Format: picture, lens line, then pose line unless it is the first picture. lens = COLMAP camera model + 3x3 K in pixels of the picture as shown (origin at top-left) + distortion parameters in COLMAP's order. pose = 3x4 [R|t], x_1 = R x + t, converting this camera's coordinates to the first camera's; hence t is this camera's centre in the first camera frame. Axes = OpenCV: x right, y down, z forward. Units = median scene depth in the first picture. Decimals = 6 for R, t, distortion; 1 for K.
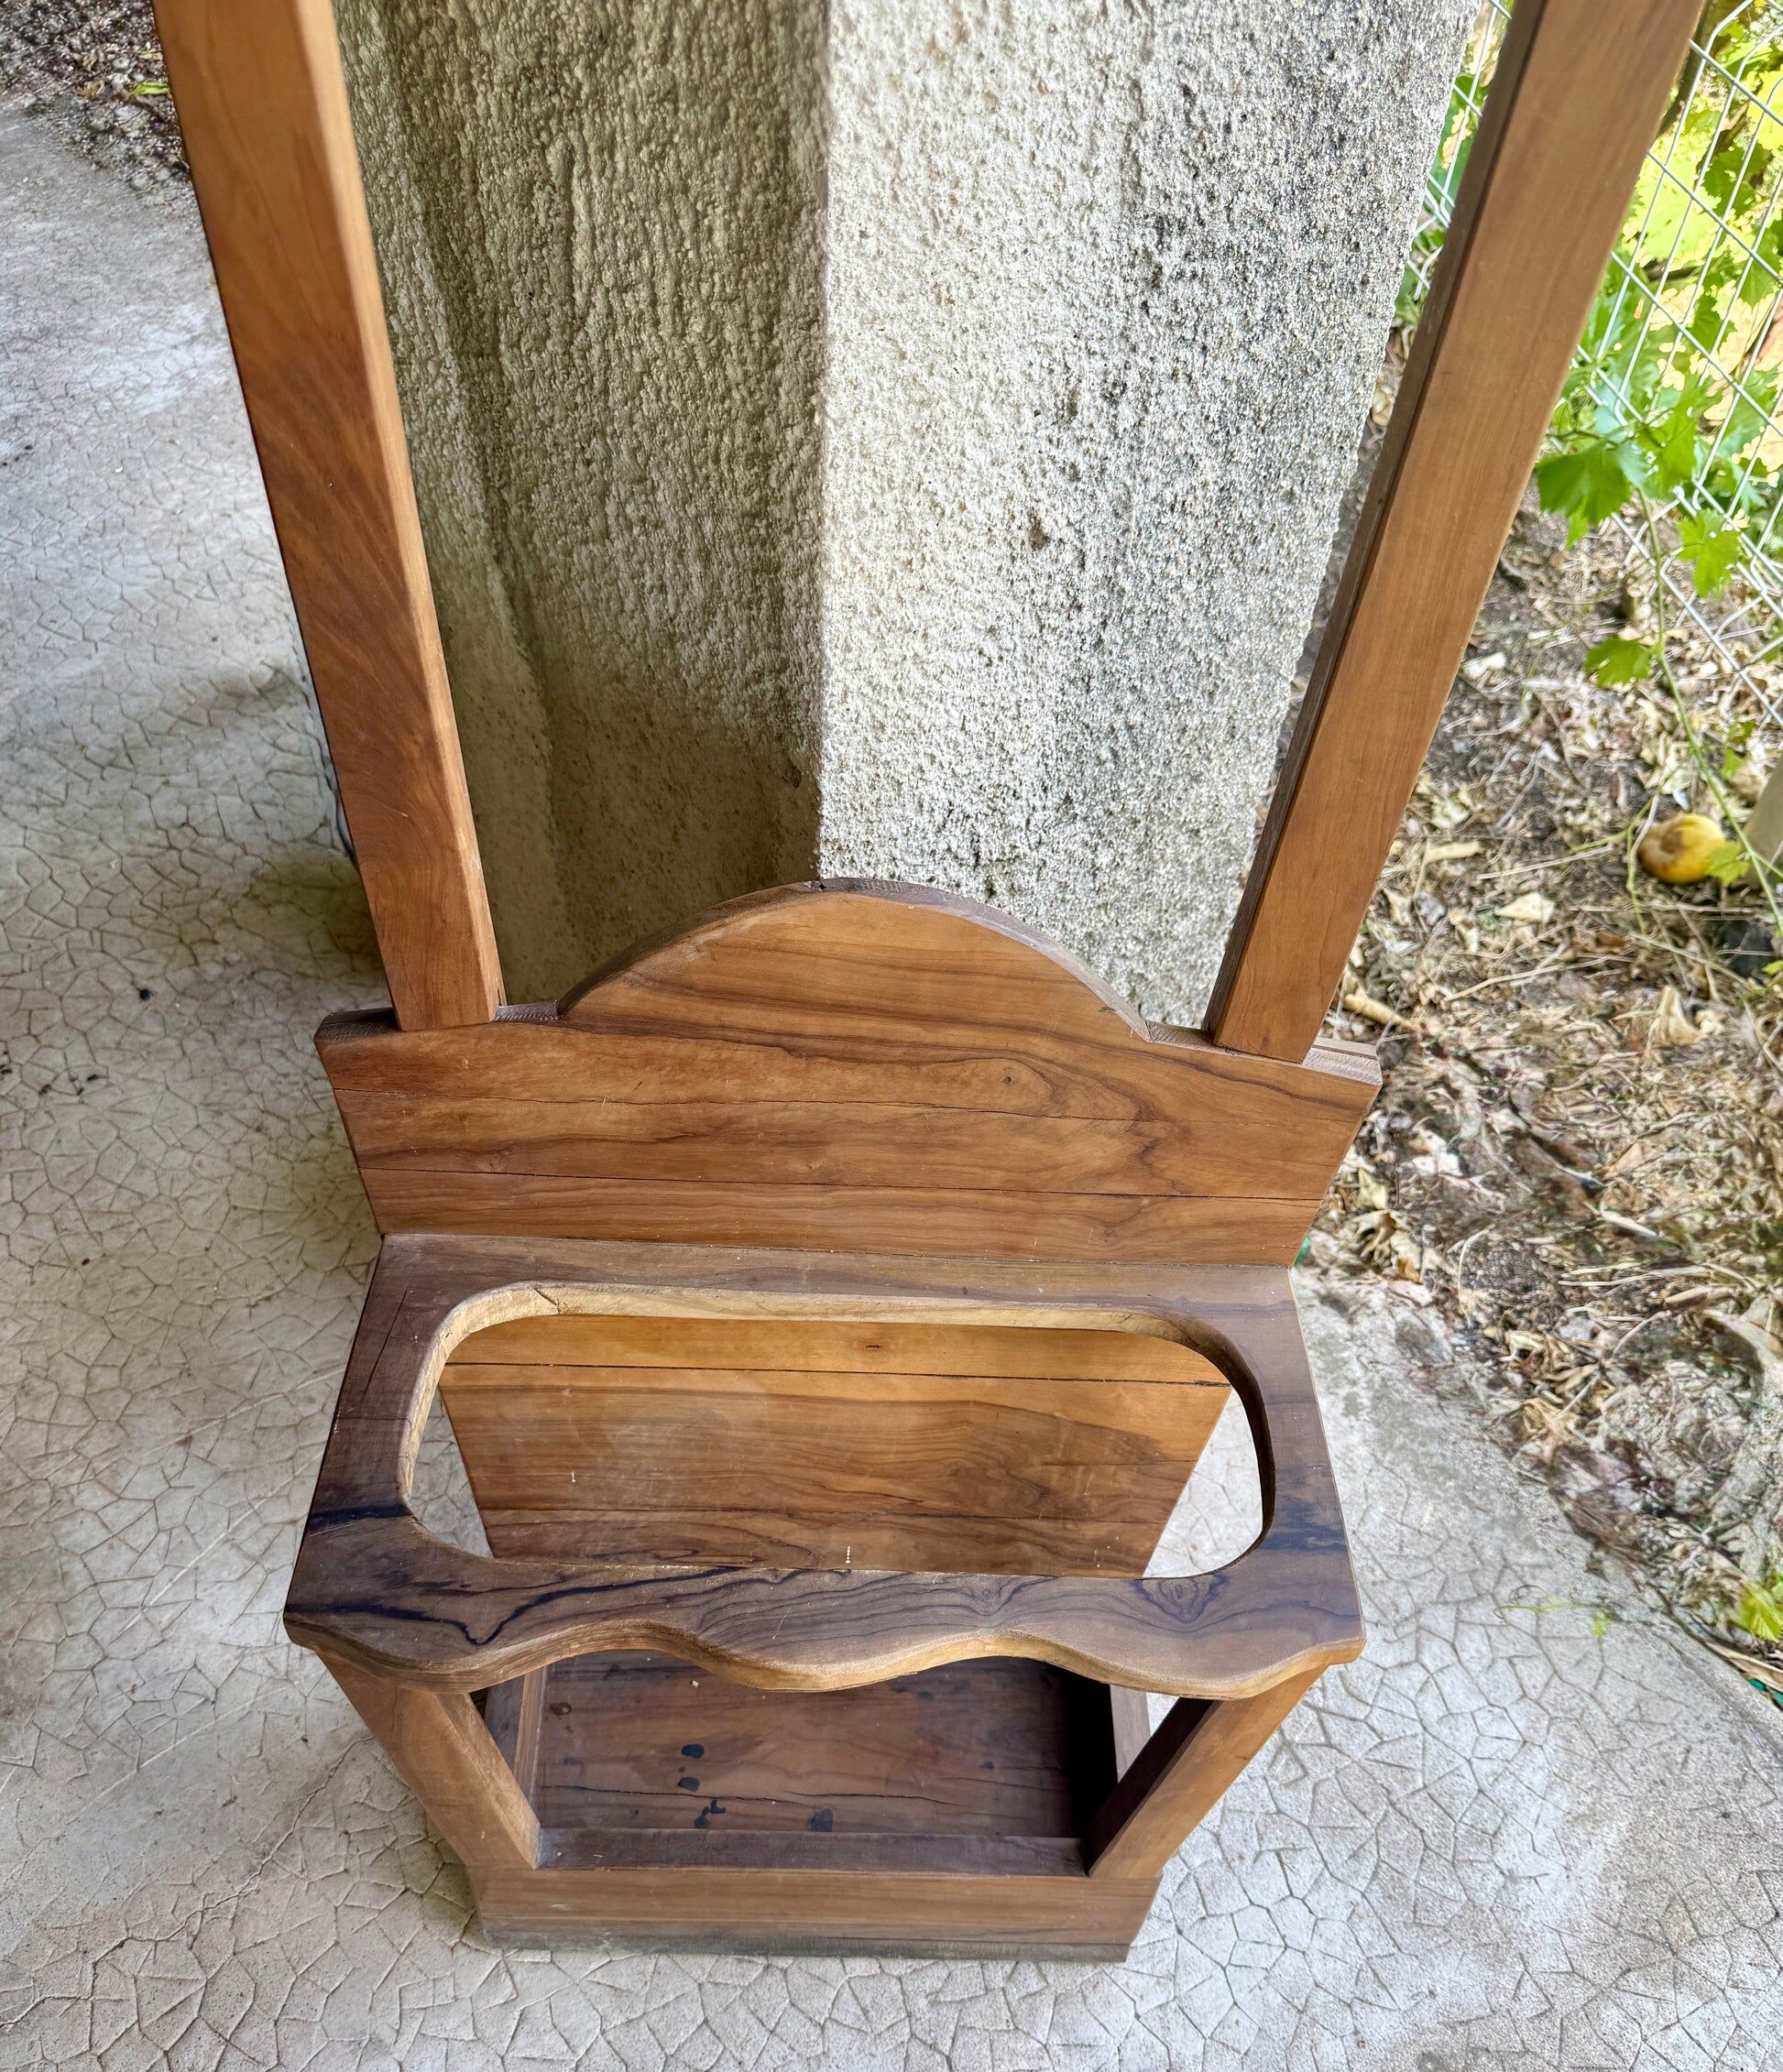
lens RADIAL K [[1736.1, 0, 867.4], [0, 1736.1, 1172.3], [0, 0, 1]] dist [0.066633, -0.108689]
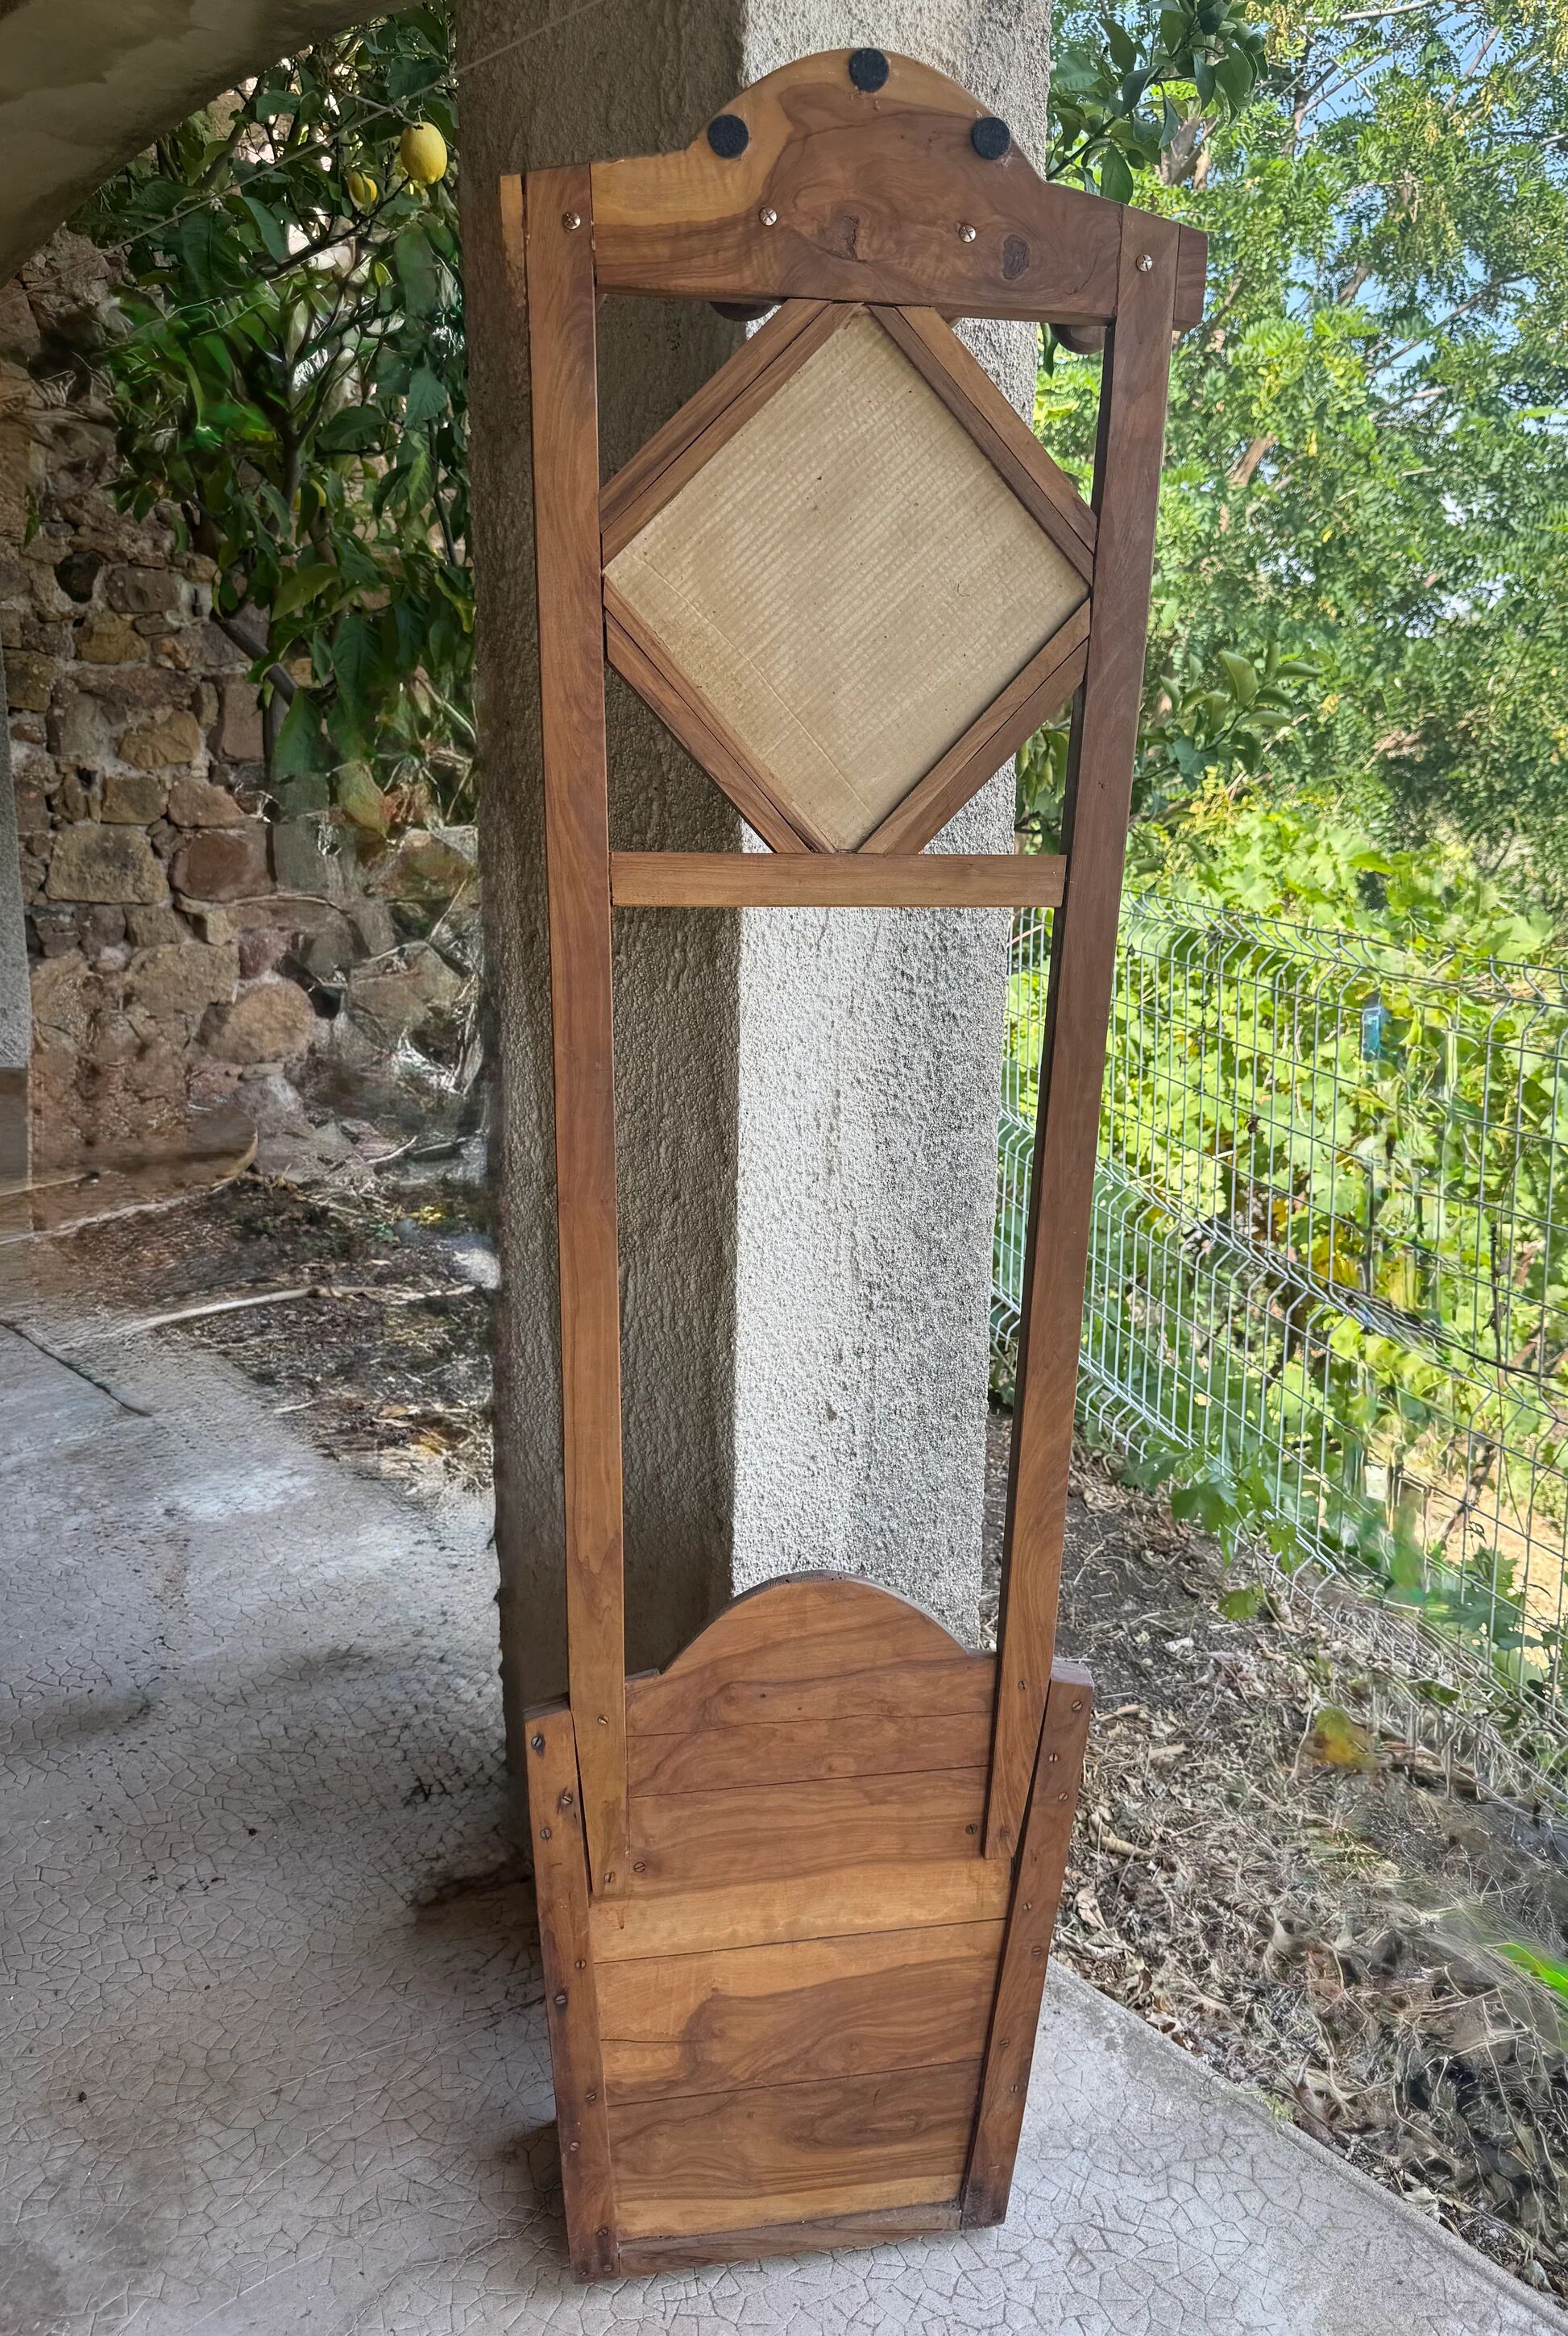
lens RADIAL K [[1694.9, 0, 839.7], [0, 1694.9, 1121.3], [0, 0, 1]] dist [0.035013, -0.052190]
pose [[0.997486, -0.021369, 0.067563, -0.021709], [0.060640, 0.750709, -0.657844, 0.599226], [-0.036663, 0.660287, 0.750118, -0.659100]]
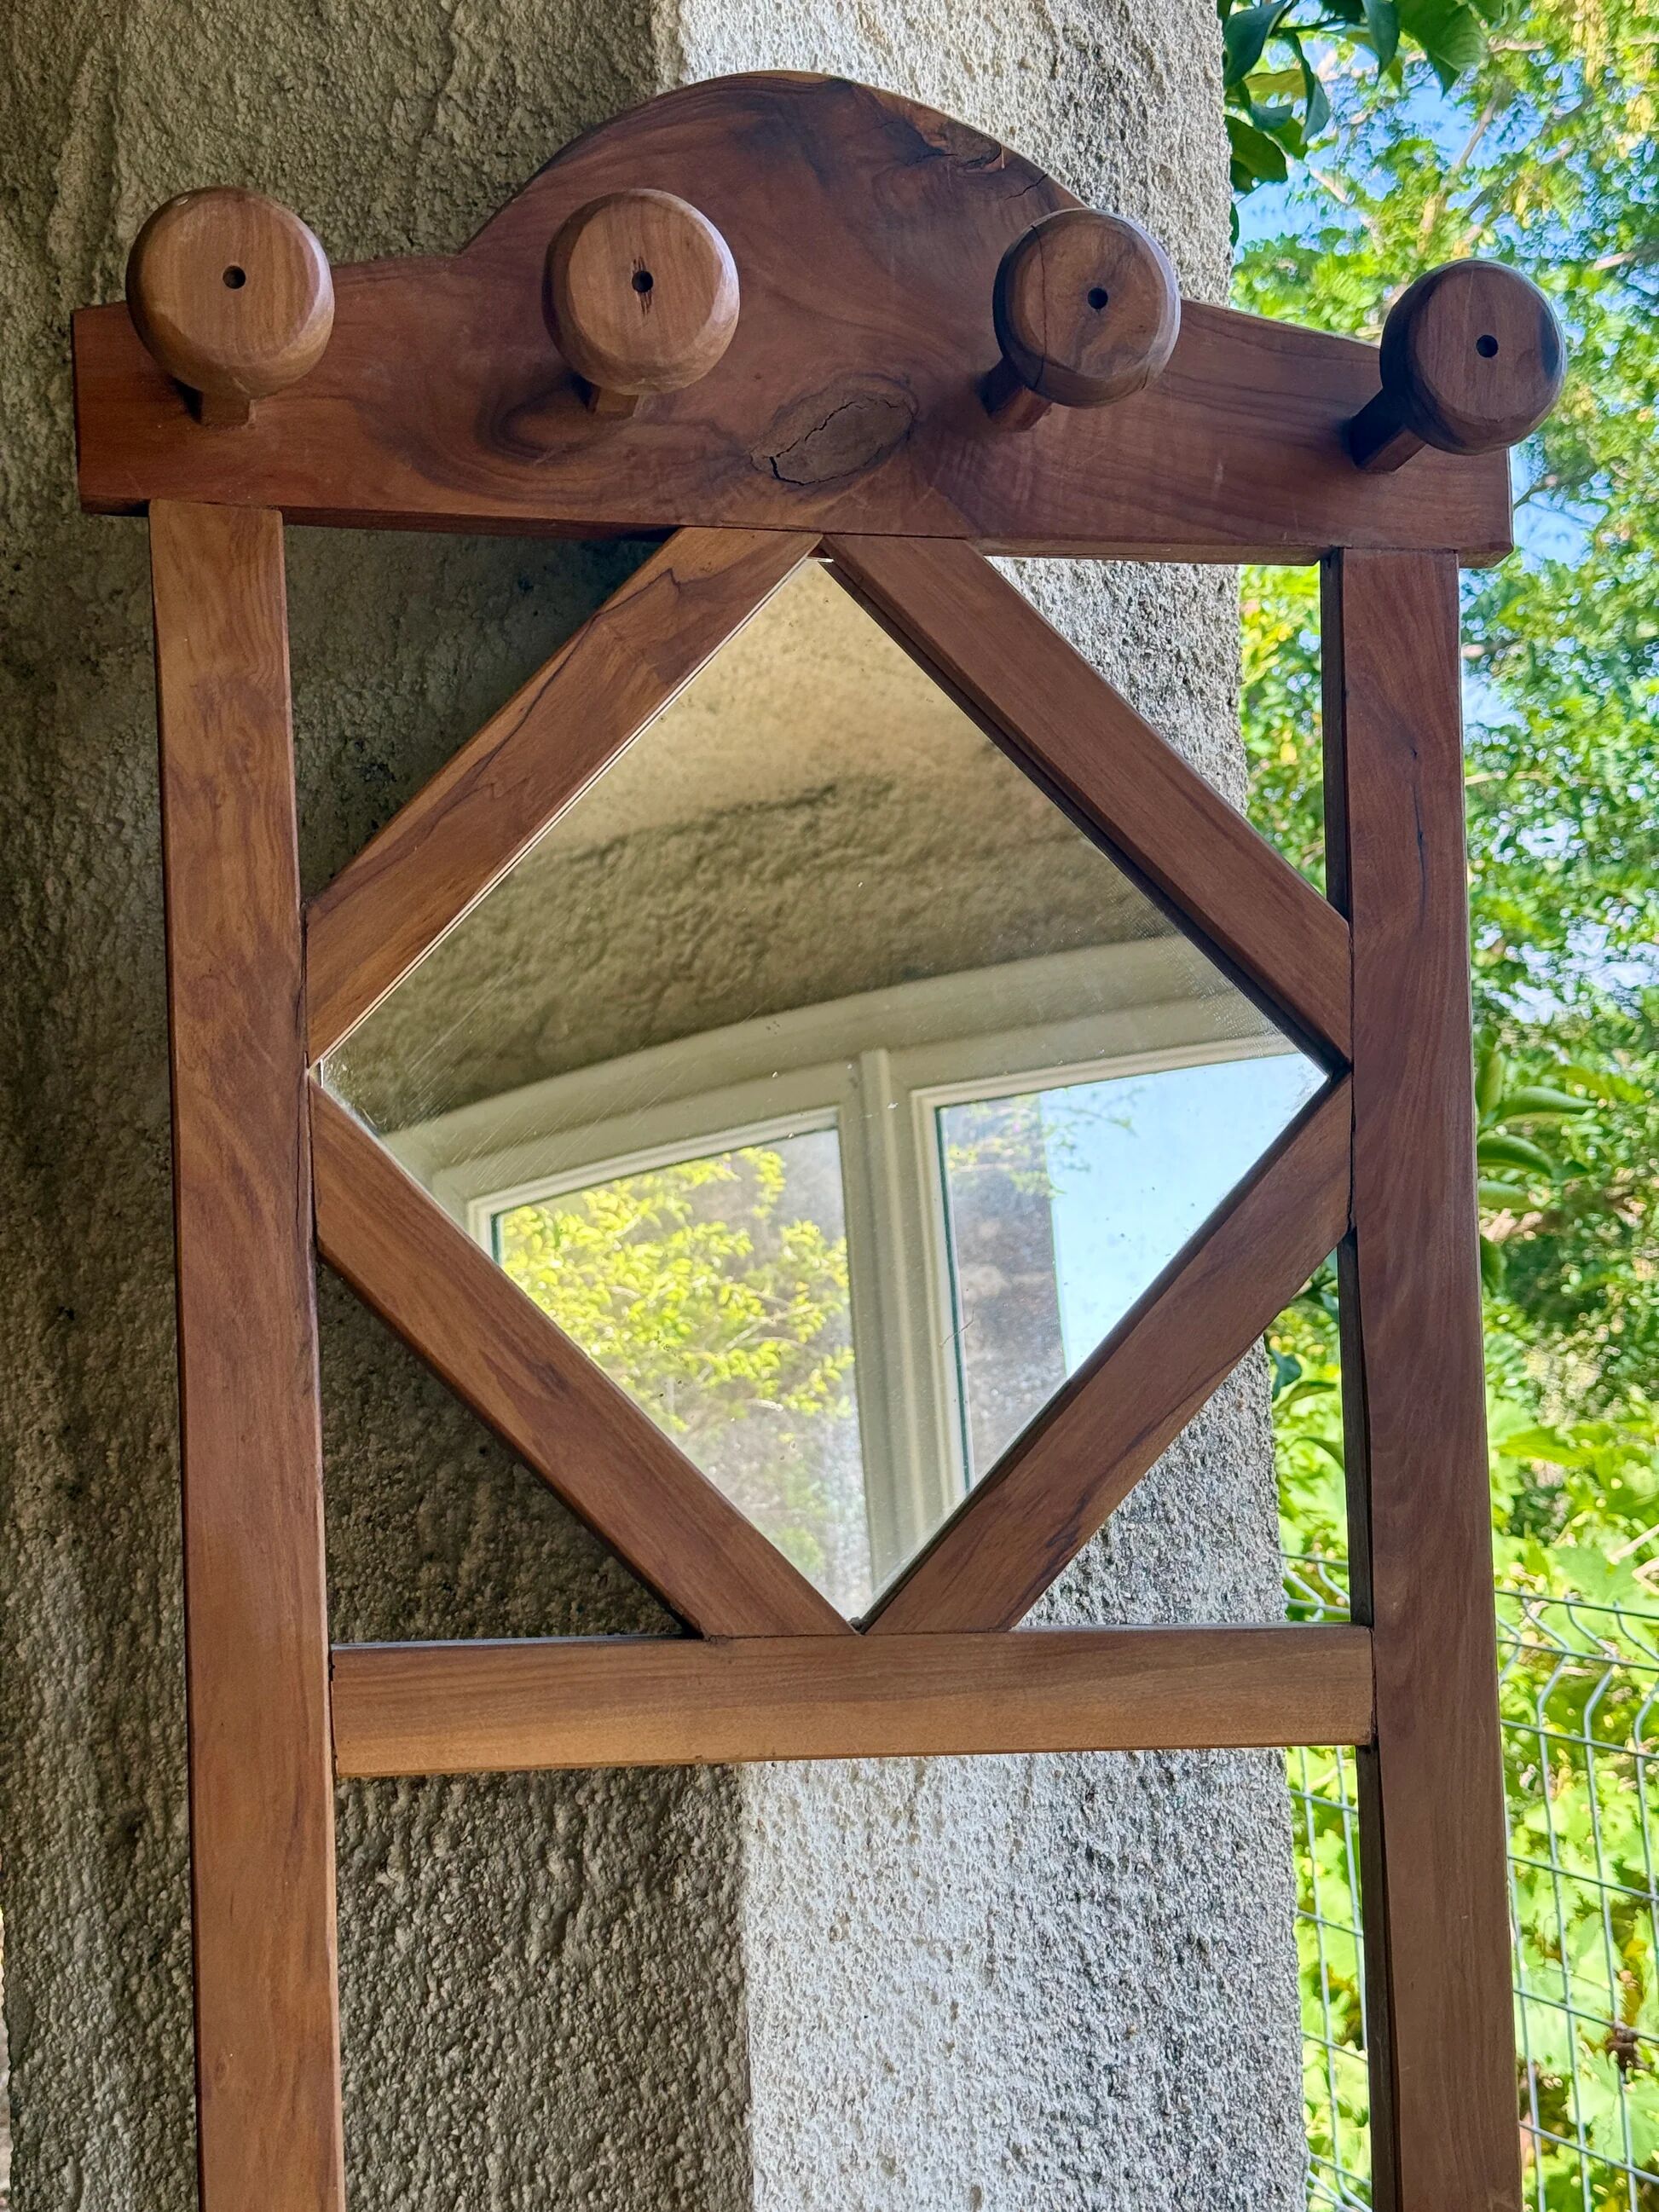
lens RADIAL K [[3059.1, 0, 887.1], [0, 3059.1, 1137.0], [0, 0, 1]] dist [0.170586, 0.000000]
pose [[0.975564, -0.054558, 0.212834, -0.170962], [0.207403, 0.548386, -0.810096, 0.238609], [-0.072519, 0.834443, 0.546301, -0.429202]]
